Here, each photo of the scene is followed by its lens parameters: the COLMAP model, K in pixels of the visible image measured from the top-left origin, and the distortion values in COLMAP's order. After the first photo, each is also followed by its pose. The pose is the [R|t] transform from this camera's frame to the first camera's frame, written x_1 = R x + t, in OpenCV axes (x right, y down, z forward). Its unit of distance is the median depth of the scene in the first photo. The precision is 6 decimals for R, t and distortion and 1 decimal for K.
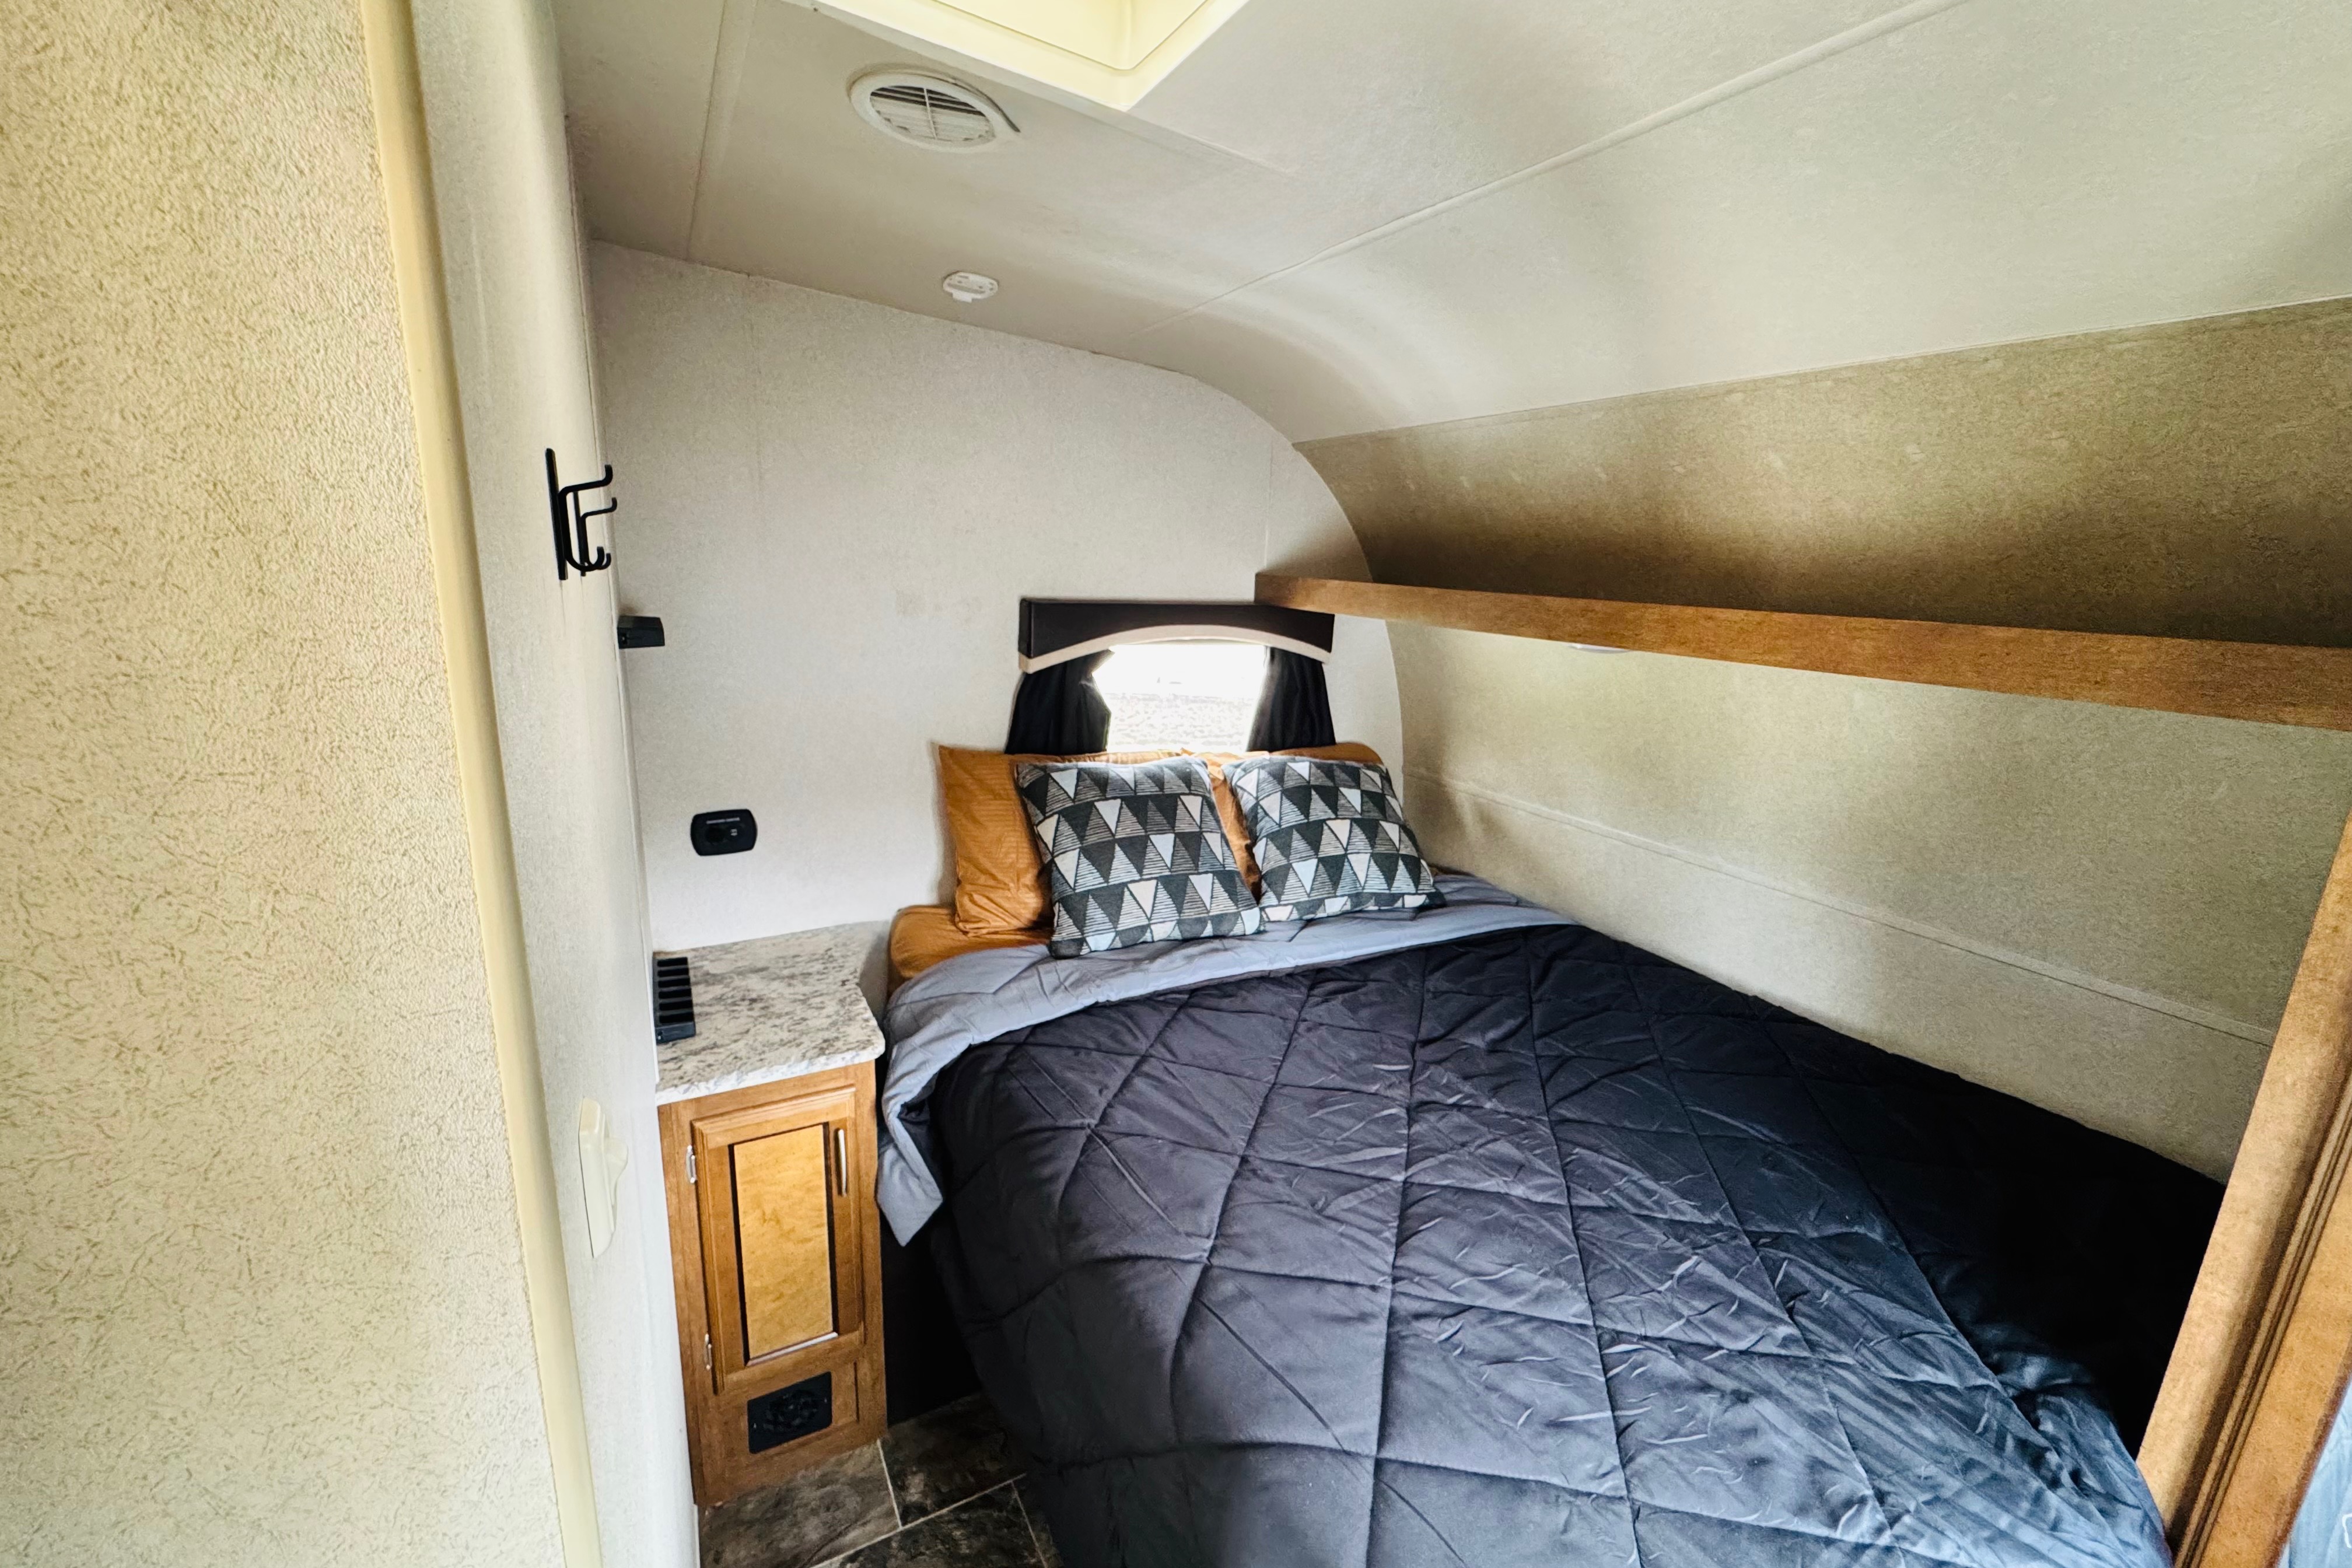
lens RADIAL K [[940.4, 0, 1177.0], [0, 940.4, 780.0], [0, 0, 1]] dist [-0.003047, 0.000427]
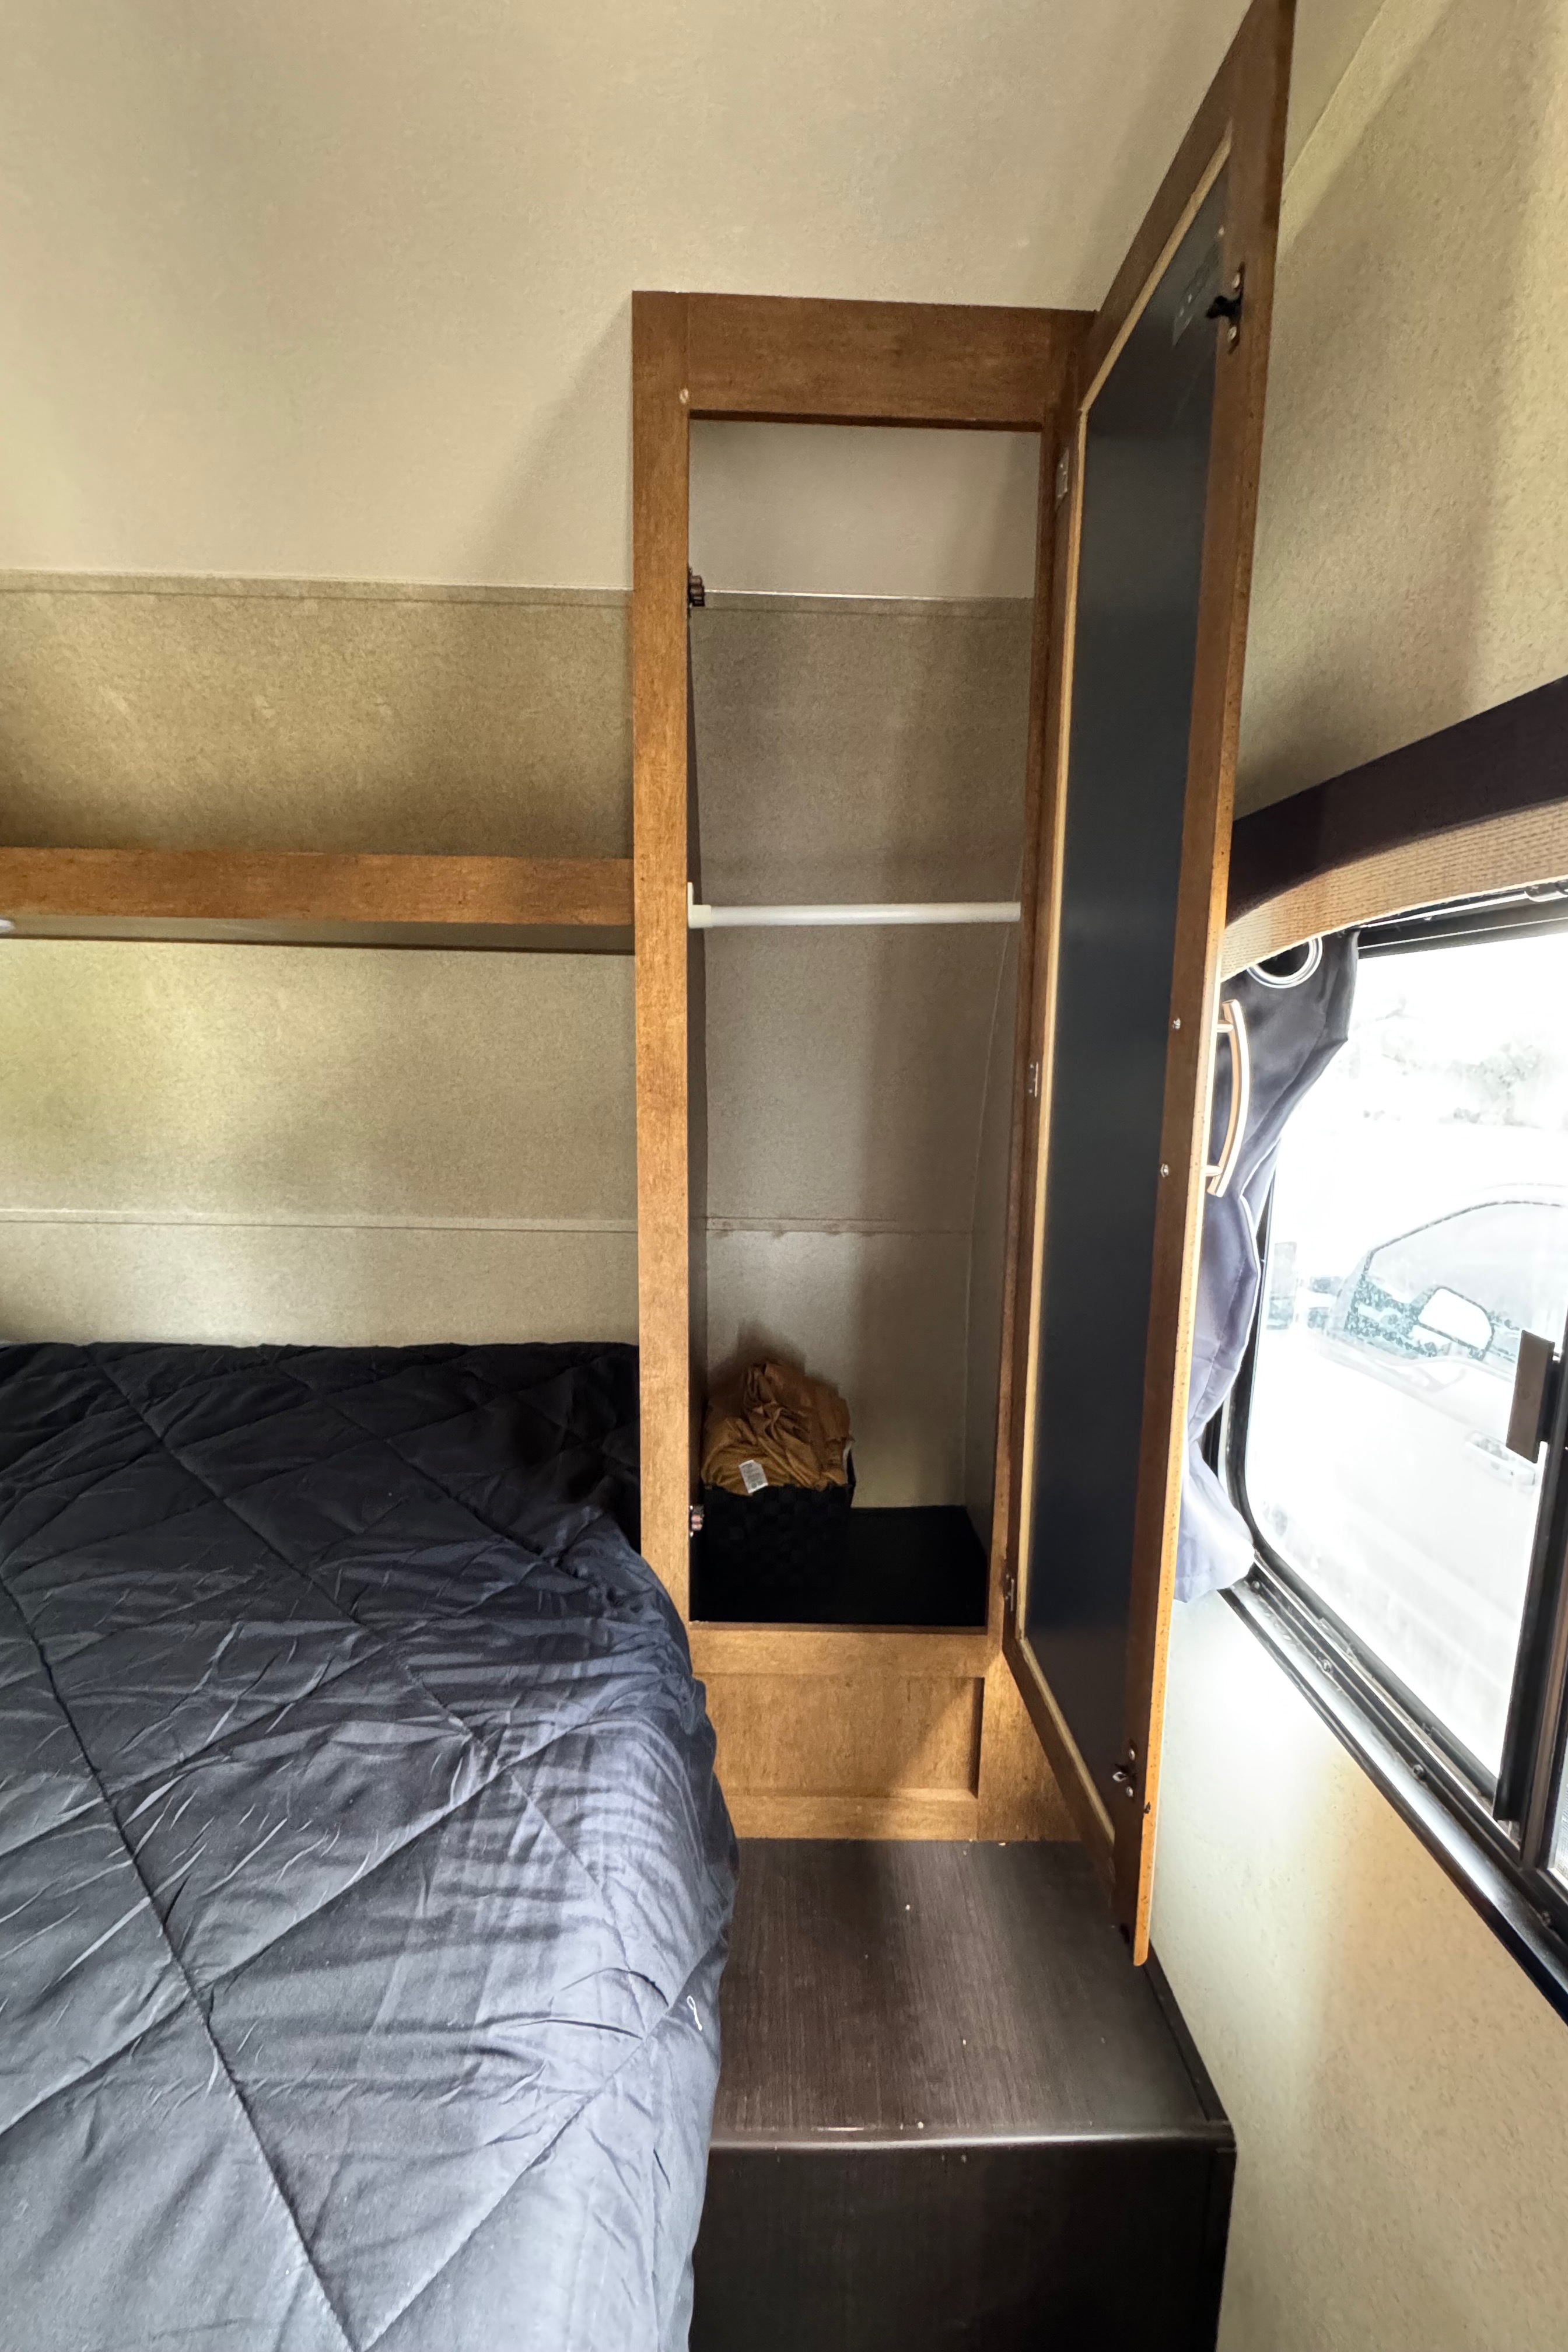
lens RADIAL K [[940.4, 0, 786.5], [0, 940.4, 1176.2], [0, 0, 1]] dist [-0.003047, 0.000427]
pose [[0.458839, -0.163089, 0.873424, 0.152915], [0.203391, 0.976188, 0.075429, 0.190917], [-0.864927, 0.143037, 0.481084, 0.193822]]
